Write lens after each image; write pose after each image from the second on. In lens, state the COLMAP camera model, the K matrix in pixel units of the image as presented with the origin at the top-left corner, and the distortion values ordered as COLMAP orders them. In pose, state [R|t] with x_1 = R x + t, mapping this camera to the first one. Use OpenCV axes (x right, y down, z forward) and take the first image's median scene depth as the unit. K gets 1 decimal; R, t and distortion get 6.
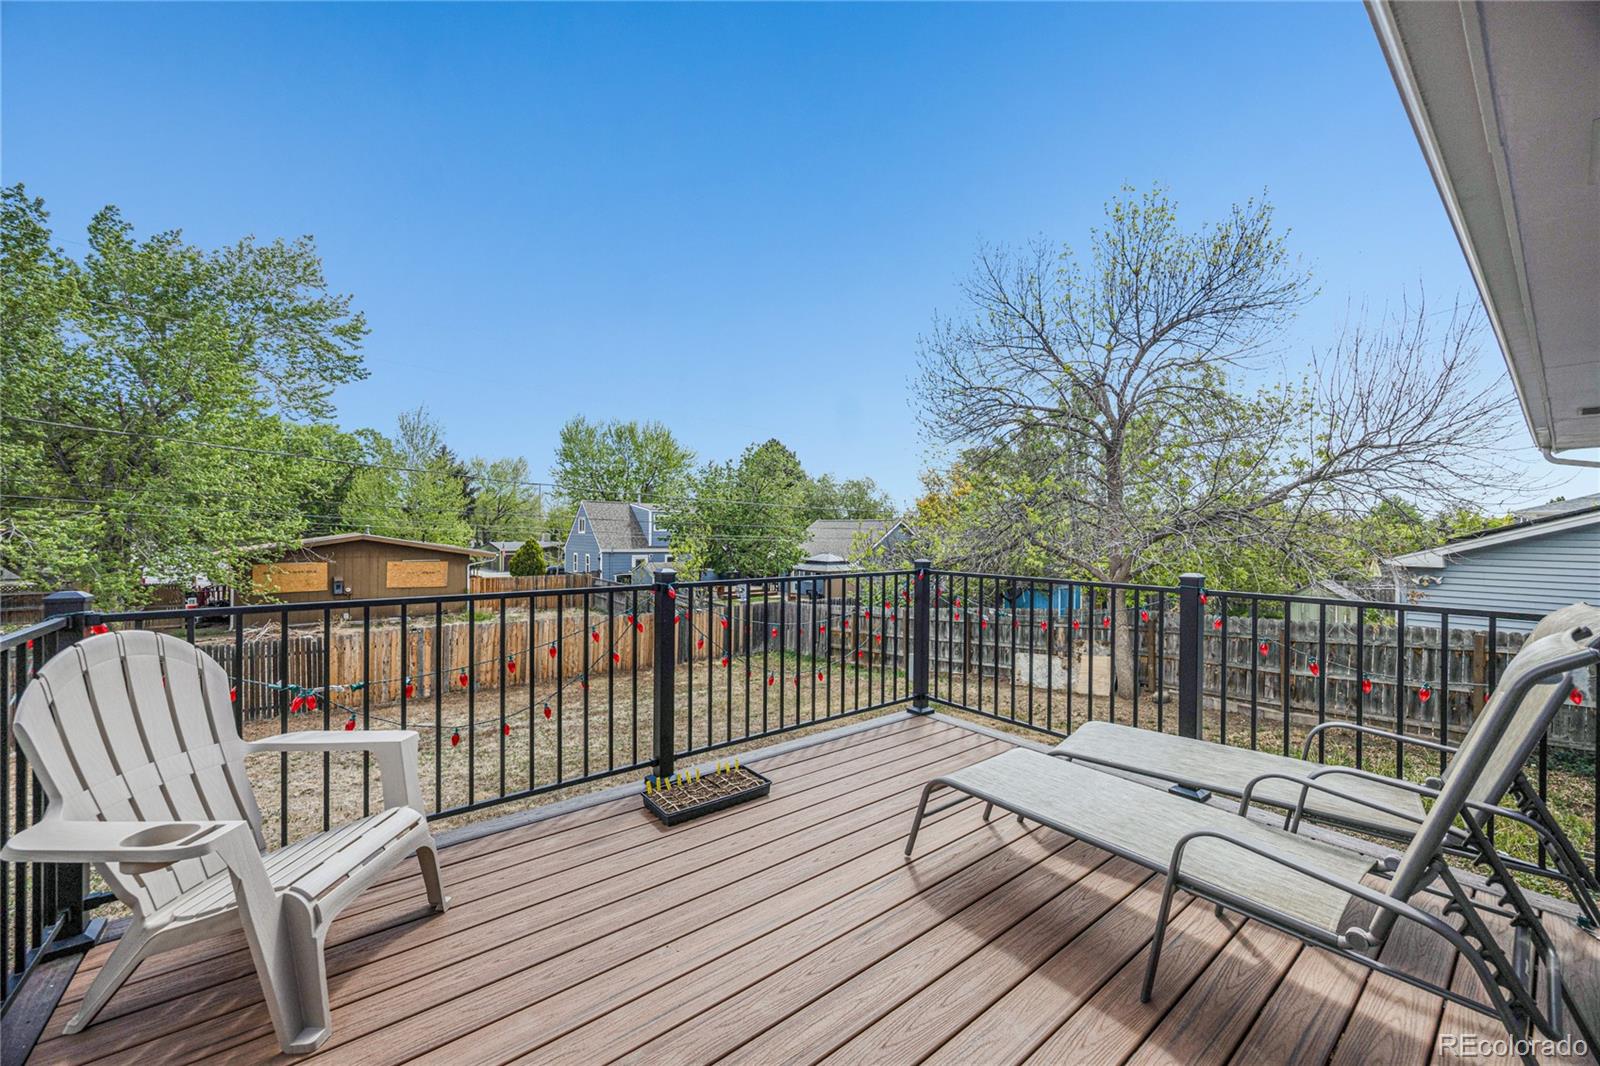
lens RADIAL K [[607.4, 0, 803.1], [0, 607.4, 531.7], [0, 0, 1]] dist [-0.003384, 0.000437]
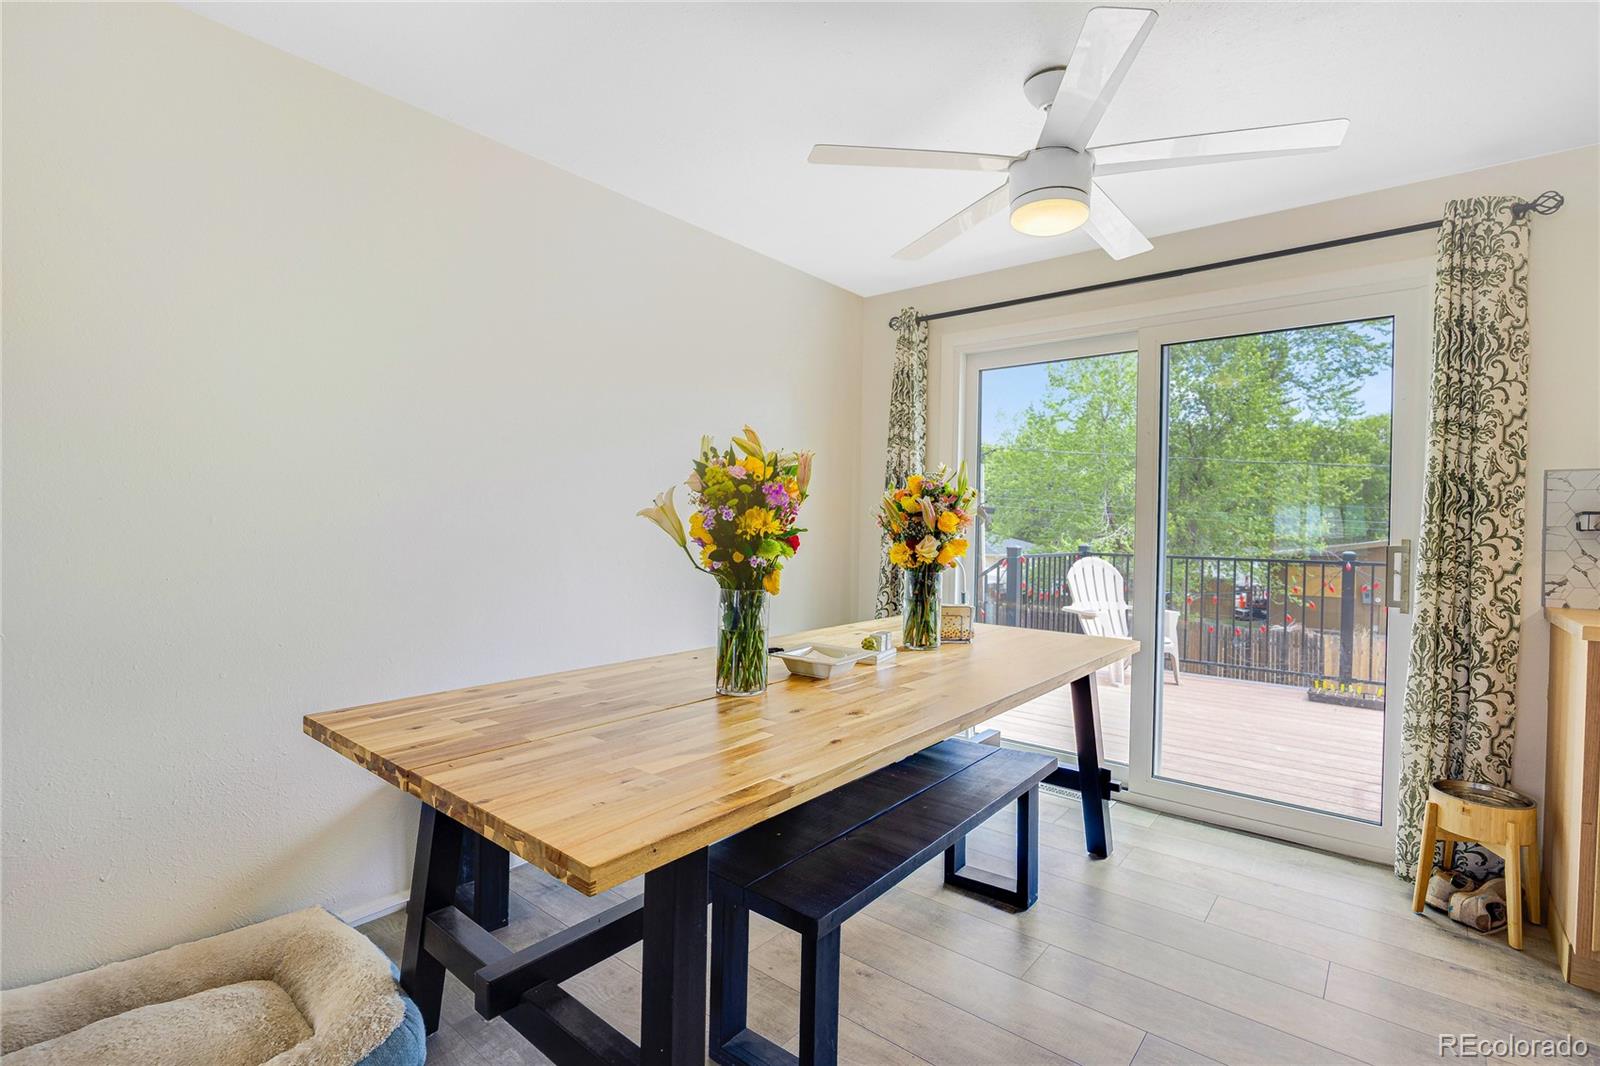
lens RADIAL K [[741.5, 0, 794.6], [0, 741.5, 528.8], [0, 0, 1]] dist [-0.017696, 0.000012]
pose [[0.205084, 0.002659, -0.978741, 0.162958], [-0.014246, 0.999898, -0.000268, 0.002185], [0.978641, 0.013998, 0.205101, -0.093578]]
